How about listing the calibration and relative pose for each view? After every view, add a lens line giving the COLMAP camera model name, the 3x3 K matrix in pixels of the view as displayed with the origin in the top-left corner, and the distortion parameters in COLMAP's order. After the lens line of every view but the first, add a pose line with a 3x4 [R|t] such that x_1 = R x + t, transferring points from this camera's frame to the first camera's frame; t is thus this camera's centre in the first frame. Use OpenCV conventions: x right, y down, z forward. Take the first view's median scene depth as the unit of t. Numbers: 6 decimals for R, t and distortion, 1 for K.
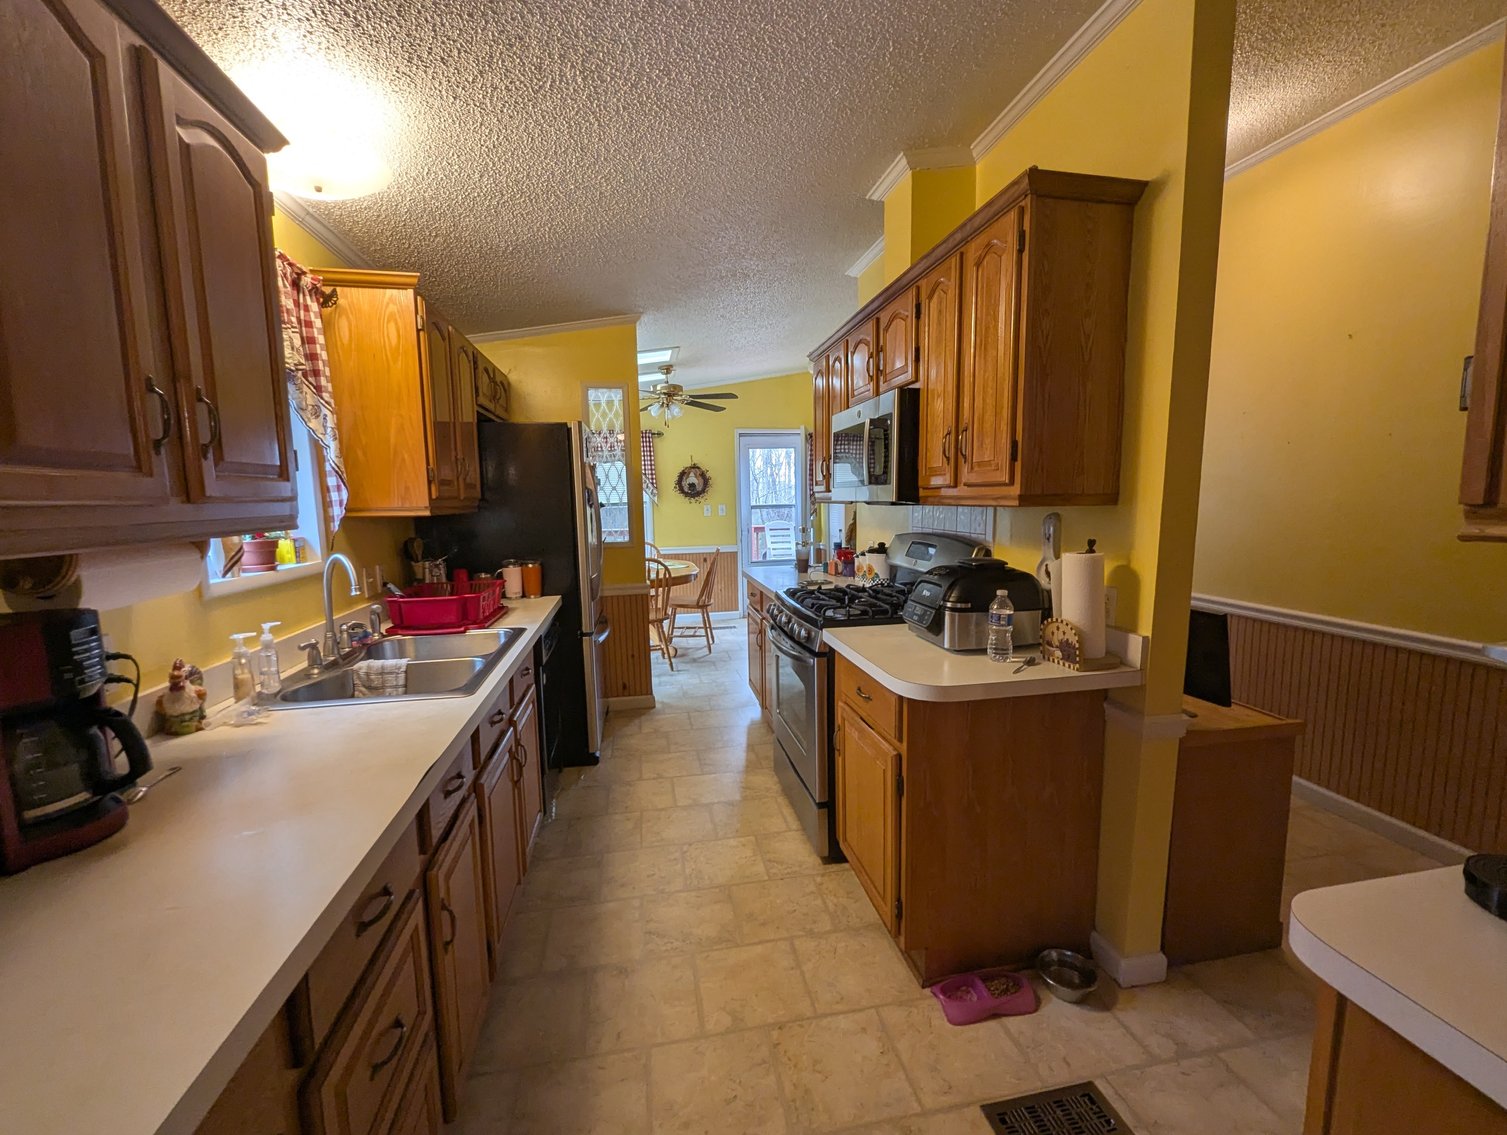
lens RADIAL K [[627.2, 0, 758.4], [0, 627.2, 568.3], [0, 0, 1]] dist [0.002768, -0.000292]
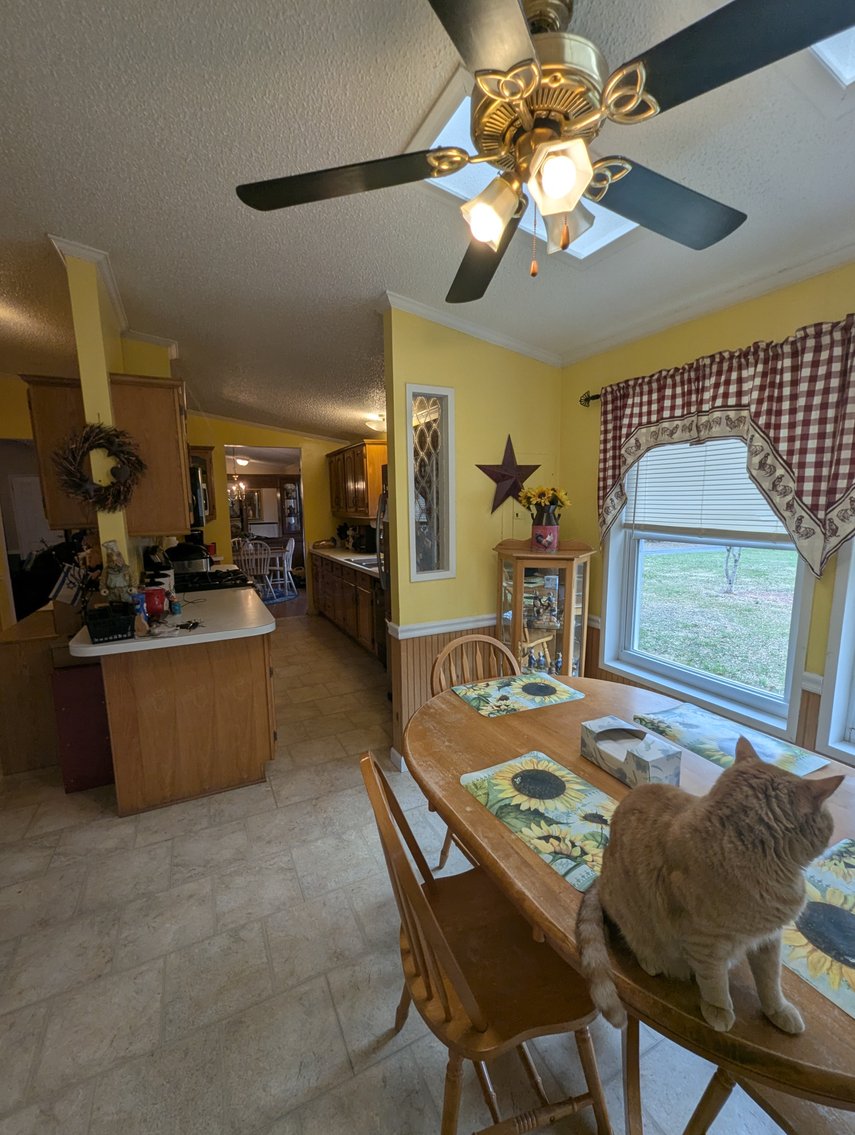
lens RADIAL K [[472.3, 0, 421.8], [0, 472.3, 572.7], [0, 0, 1]] dist [0.002768, -0.000292]
pose [[-0.964334, 0.060461, -0.257690, -0.062684], [-0.009721, 0.964815, 0.262751, -0.263332], [0.264509, 0.255885, -0.929816, 1.968963]]
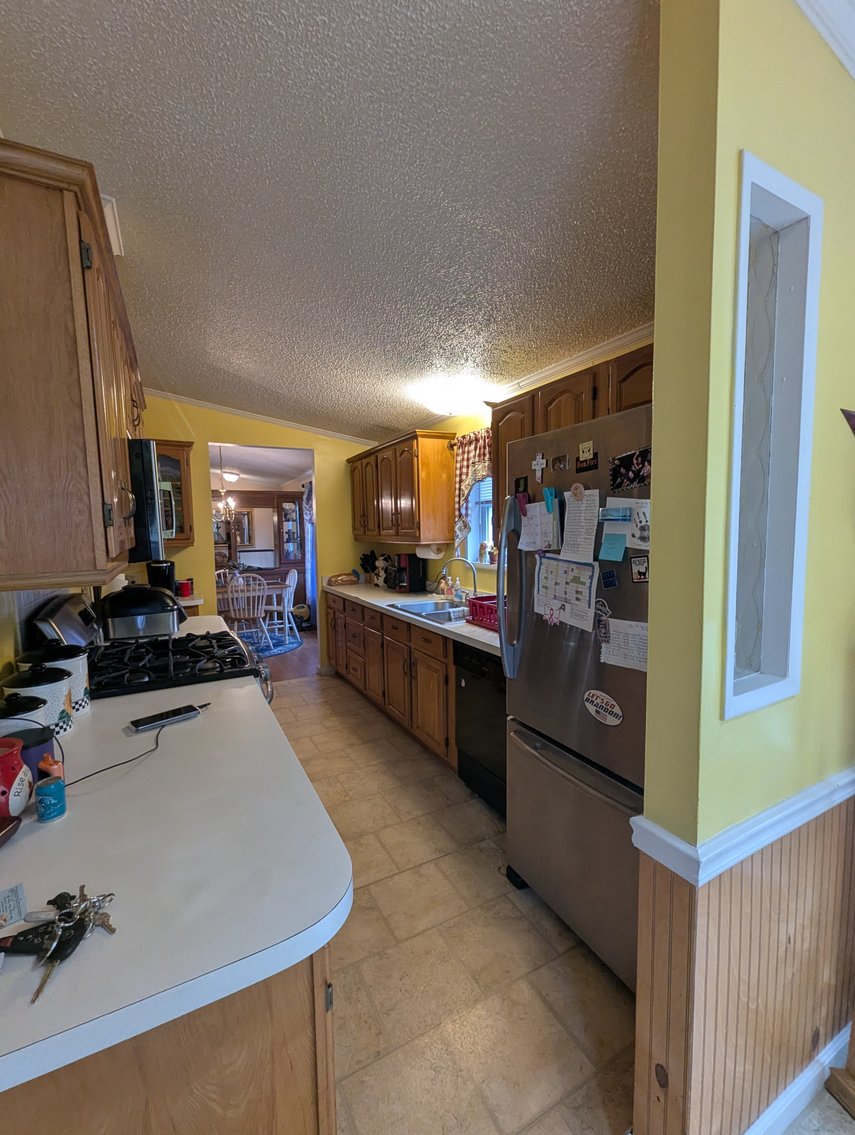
lens RADIAL K [[472.3, 0, 429.9], [0, 472.3, 569.3], [0, 0, 1]] dist [0.002768, -0.000292]
pose [[-0.951923, 0.048809, -0.302425, -0.001694], [-0.013989, 0.979269, 0.202081, -0.186213], [0.306019, 0.196597, -0.931505, 1.445808]]
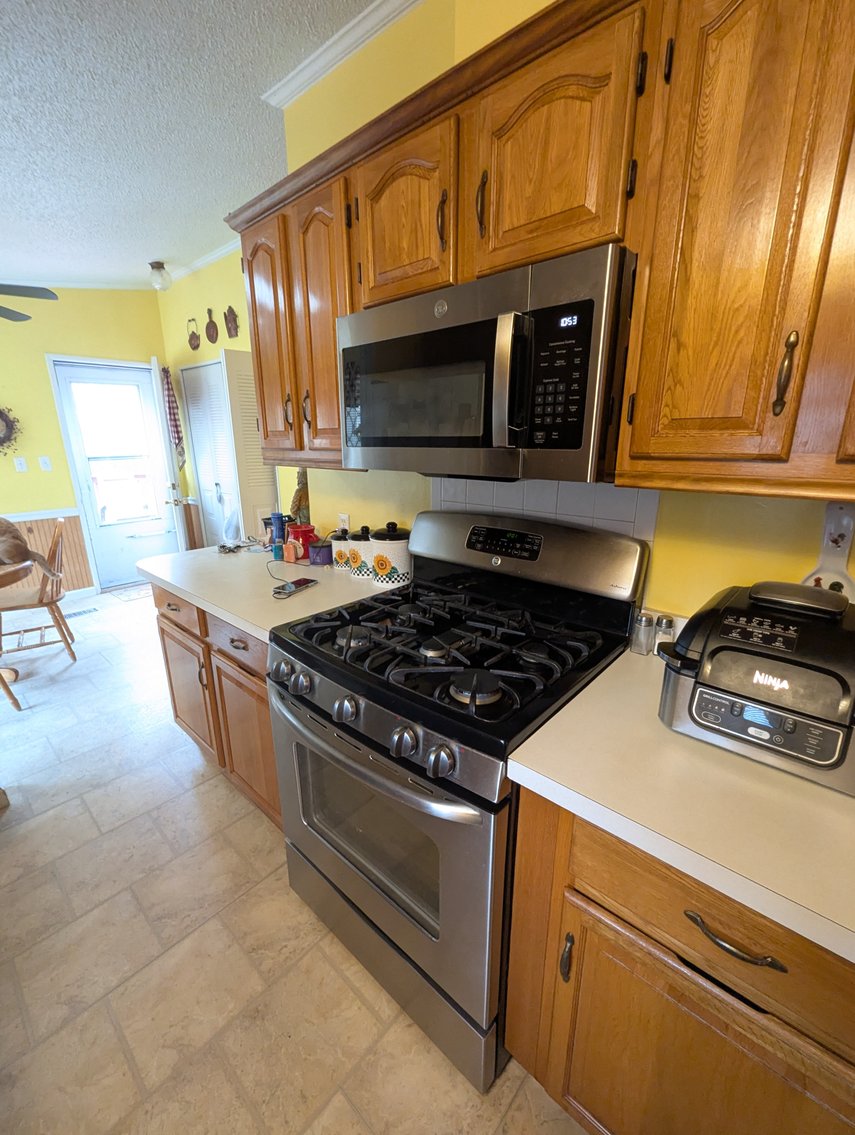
lens RADIAL K [[472.3, 0, 426.8], [0, 472.3, 562.9], [0, 0, 1]] dist [0.002768, -0.000292]
pose [[0.795279, -0.158176, 0.585245, -0.092222], [0.070277, 0.982908, 0.170156, -0.081372], [-0.602156, -0.094192, 0.792802, 0.512498]]
